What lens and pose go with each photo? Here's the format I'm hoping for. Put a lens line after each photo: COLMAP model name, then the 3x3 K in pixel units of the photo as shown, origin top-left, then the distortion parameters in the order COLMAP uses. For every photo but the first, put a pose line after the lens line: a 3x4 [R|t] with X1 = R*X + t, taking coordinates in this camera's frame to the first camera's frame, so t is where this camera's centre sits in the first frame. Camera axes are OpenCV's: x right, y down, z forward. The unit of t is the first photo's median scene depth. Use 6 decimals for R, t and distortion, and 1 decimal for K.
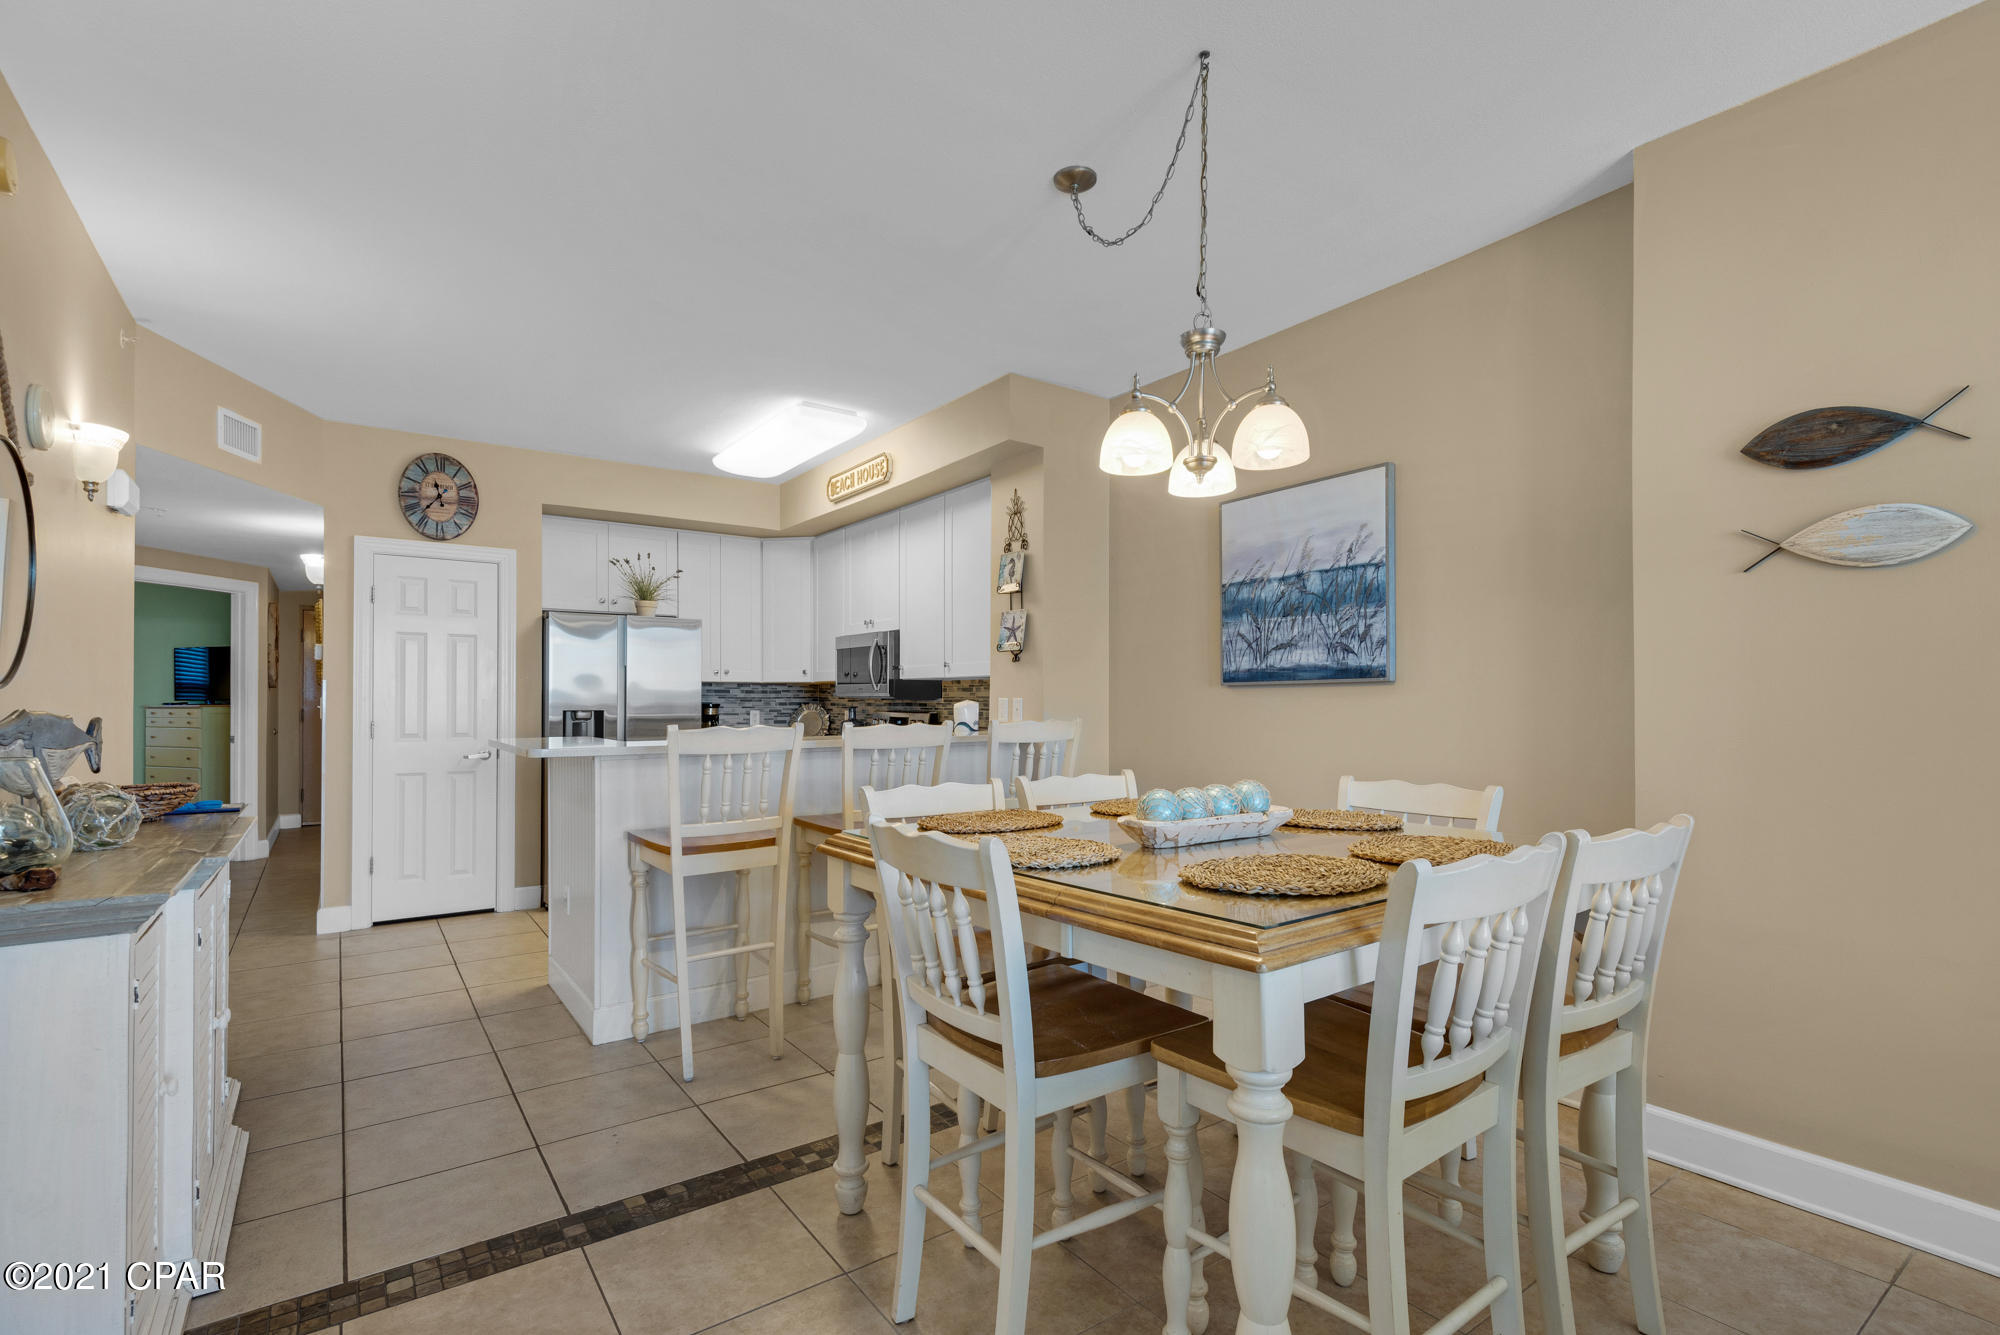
lens RADIAL K [[910.6, 0, 992.1], [0, 910.6, 697.8], [0, 0, 1]] dist [0.009191, -0.001896]
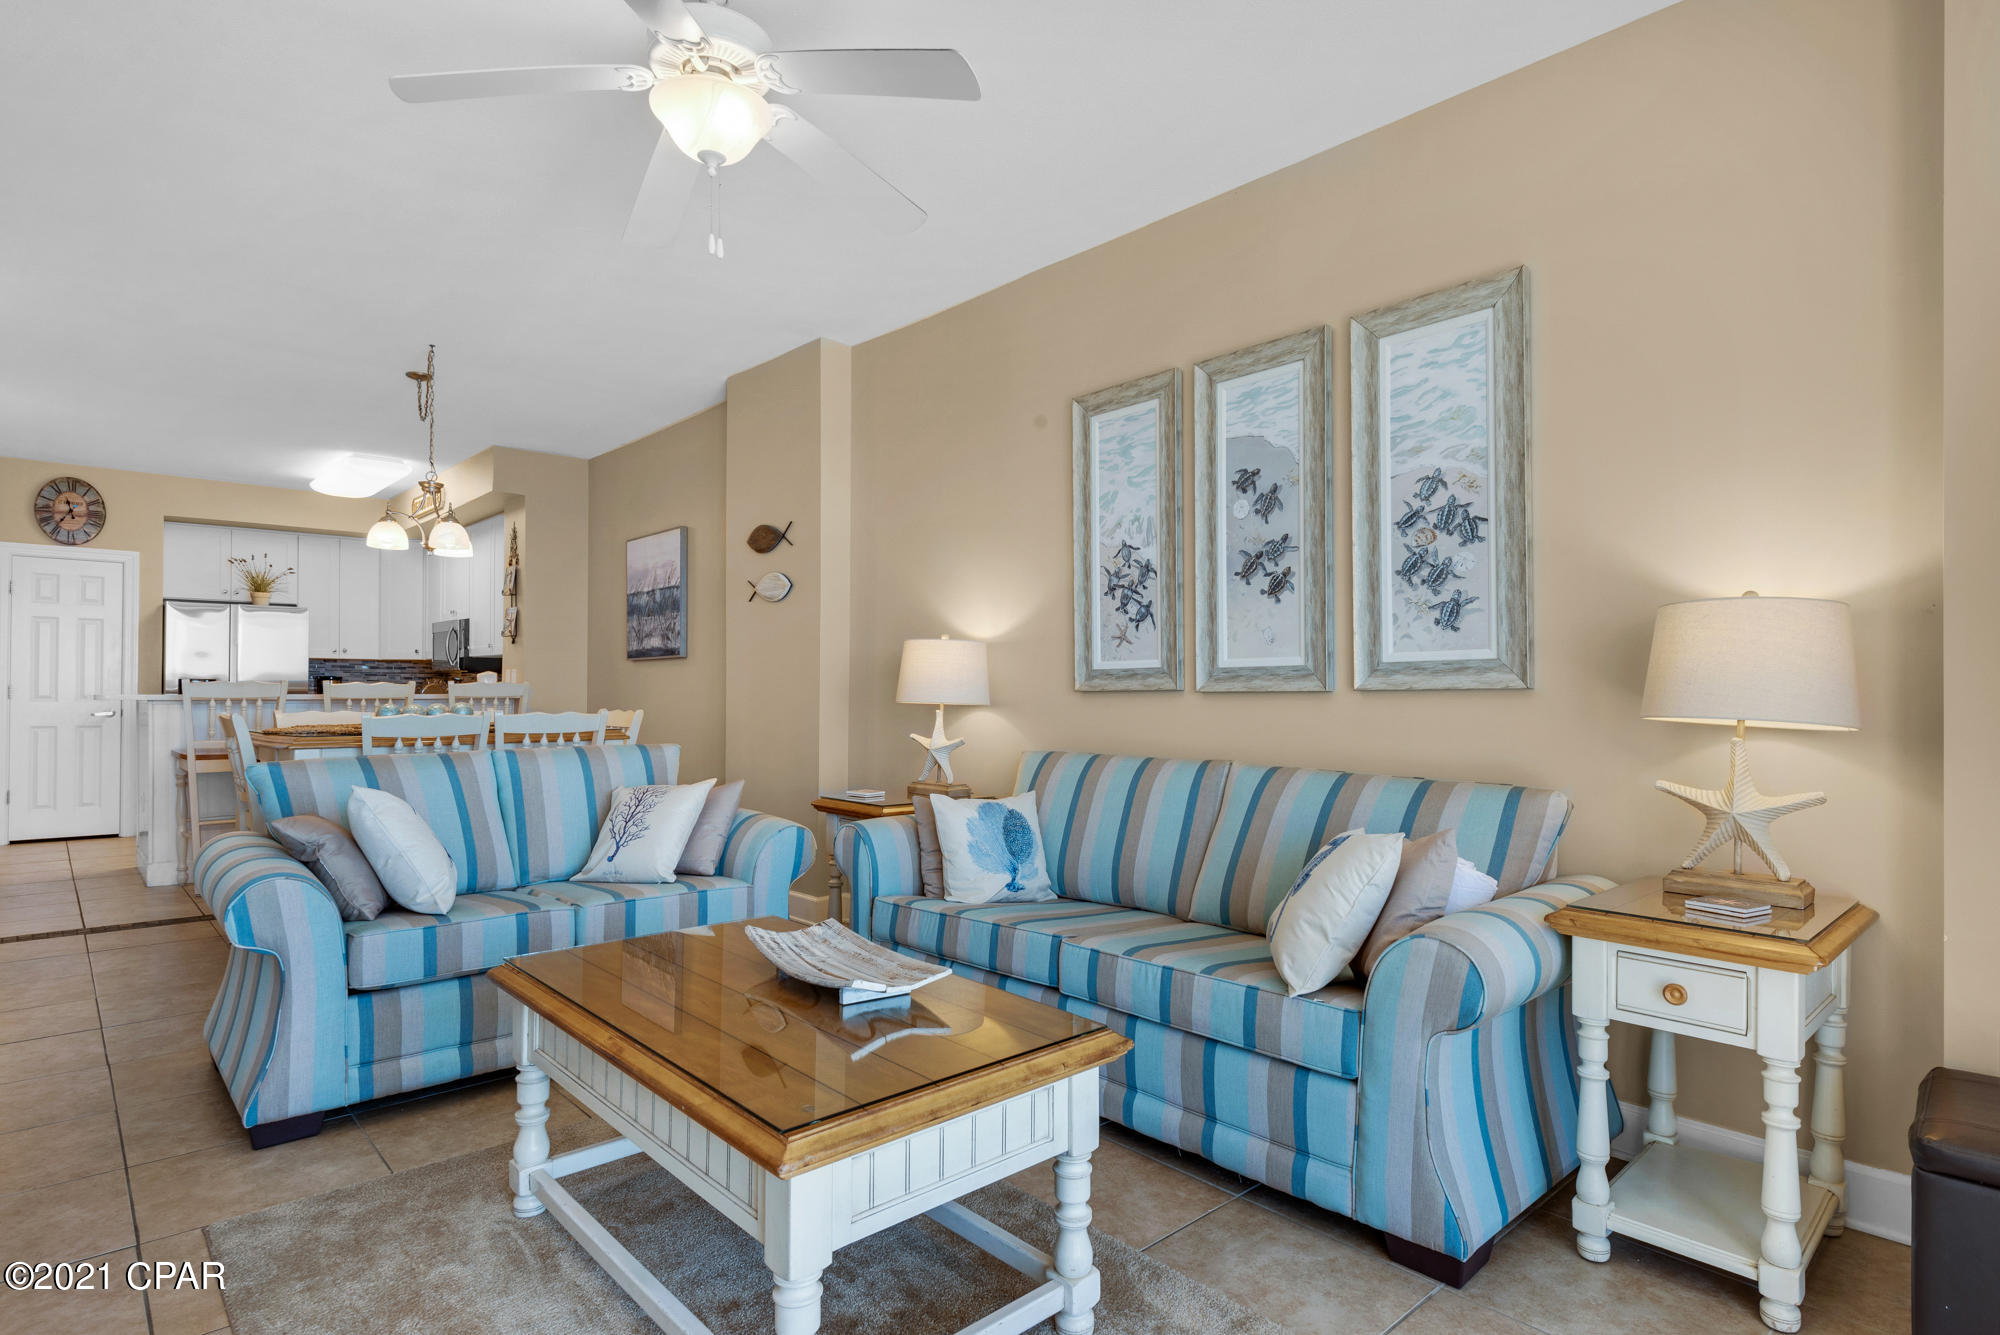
lens RADIAL K [[1038.4, 0, 1076.3], [0, 1038.4, 681.8], [0, 0, 1]] dist [-0.005174, -0.008920]
pose [[0.985900, 0.003681, 0.167294, 0.543803], [-0.002747, 0.999979, -0.005812, 0.023697], [-0.167312, 0.005270, 0.985890, -0.647643]]
